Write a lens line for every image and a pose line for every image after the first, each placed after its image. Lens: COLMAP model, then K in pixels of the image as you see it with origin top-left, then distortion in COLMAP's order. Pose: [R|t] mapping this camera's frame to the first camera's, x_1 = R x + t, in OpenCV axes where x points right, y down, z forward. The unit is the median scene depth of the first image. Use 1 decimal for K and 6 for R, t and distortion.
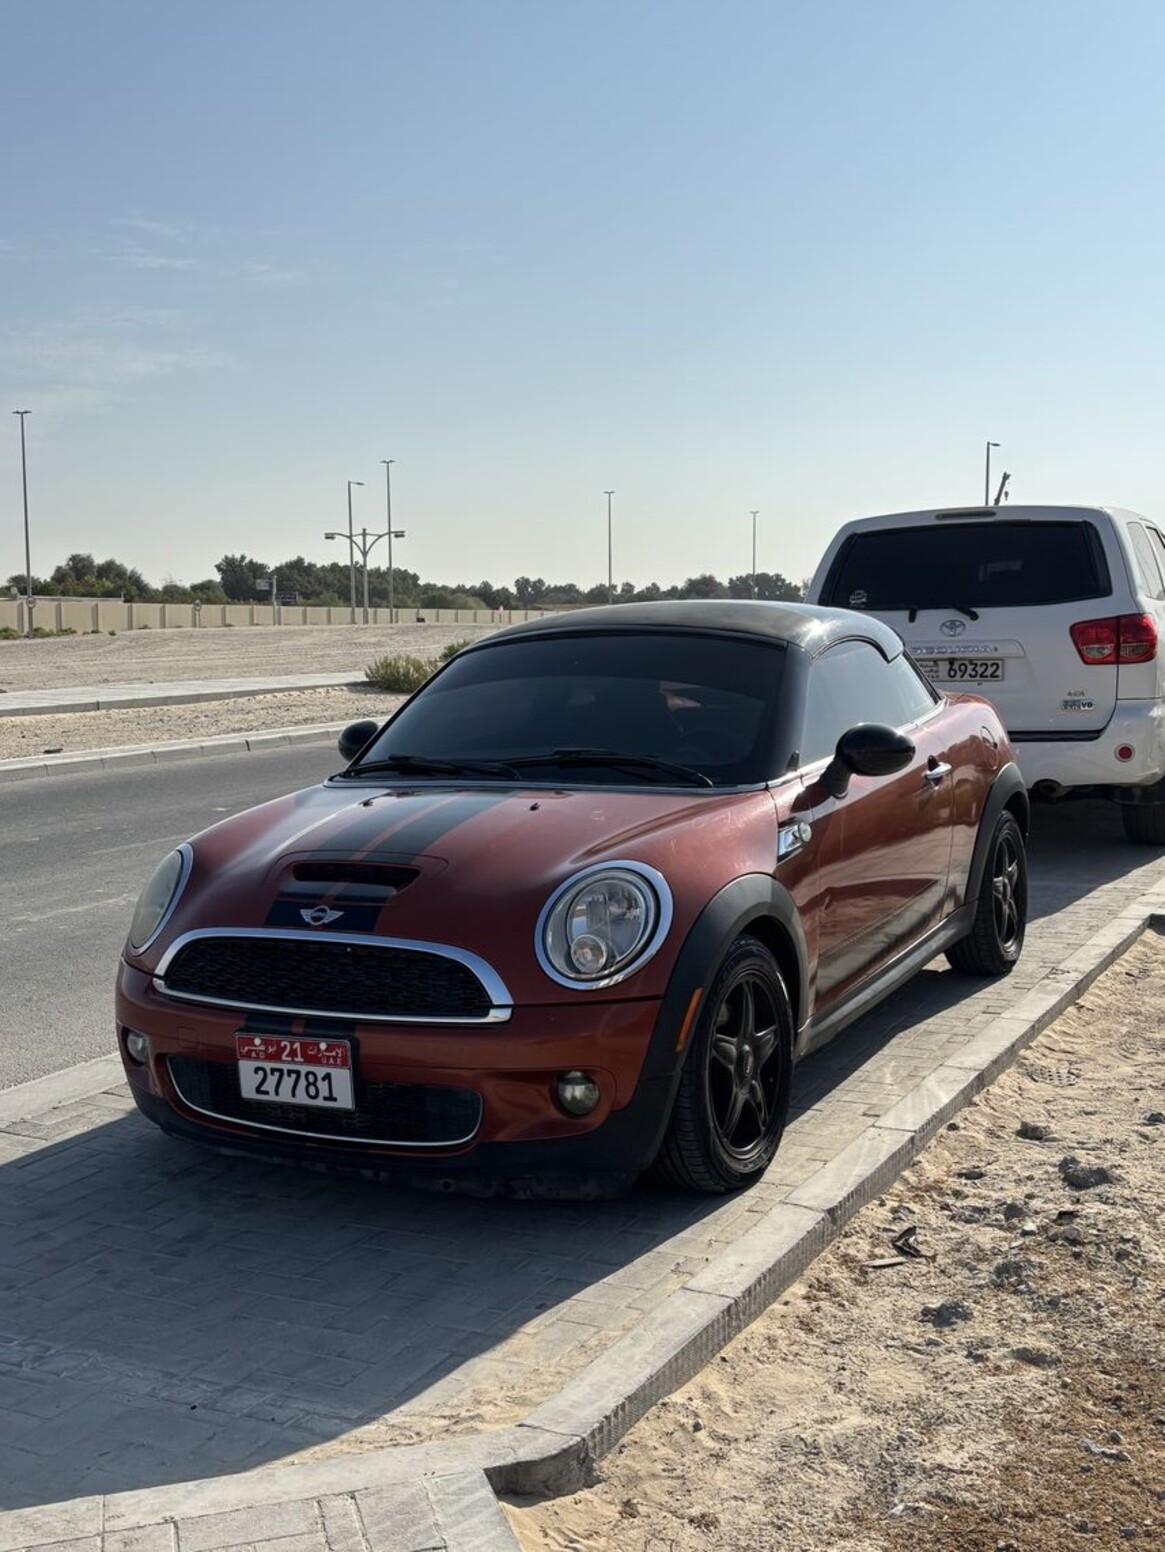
lens RADIAL K [[1716.9, 0, 582.5], [0, 1716.9, 776.0], [0, 0, 1]] dist [0.176369, -0.495390]
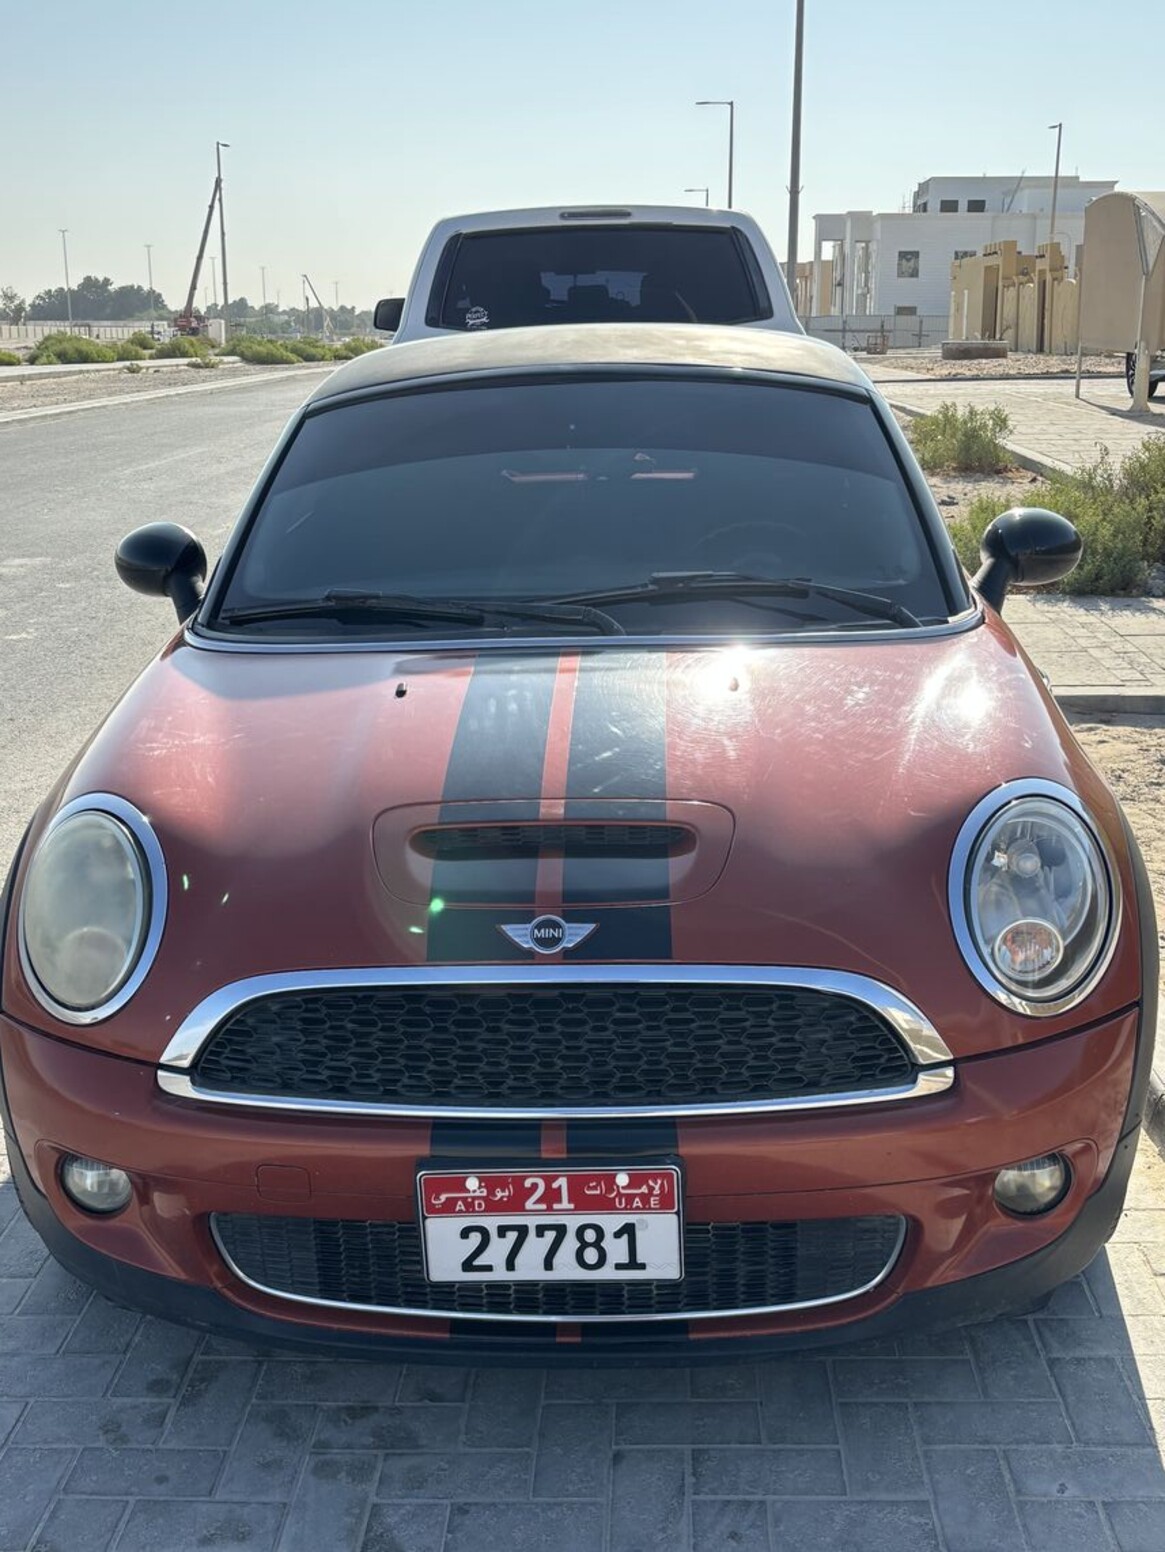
lens RADIAL K [[1716.9, 0, 582.5], [0, 1716.9, 776.0], [0, 0, 1]] dist [0.176369, -0.495390]
pose [[0.907142, -0.104059, 0.407757, -0.363620], [0.038312, 0.985343, 0.166224, -0.058600], [-0.419078, -0.135166, 0.897833, 0.525078]]
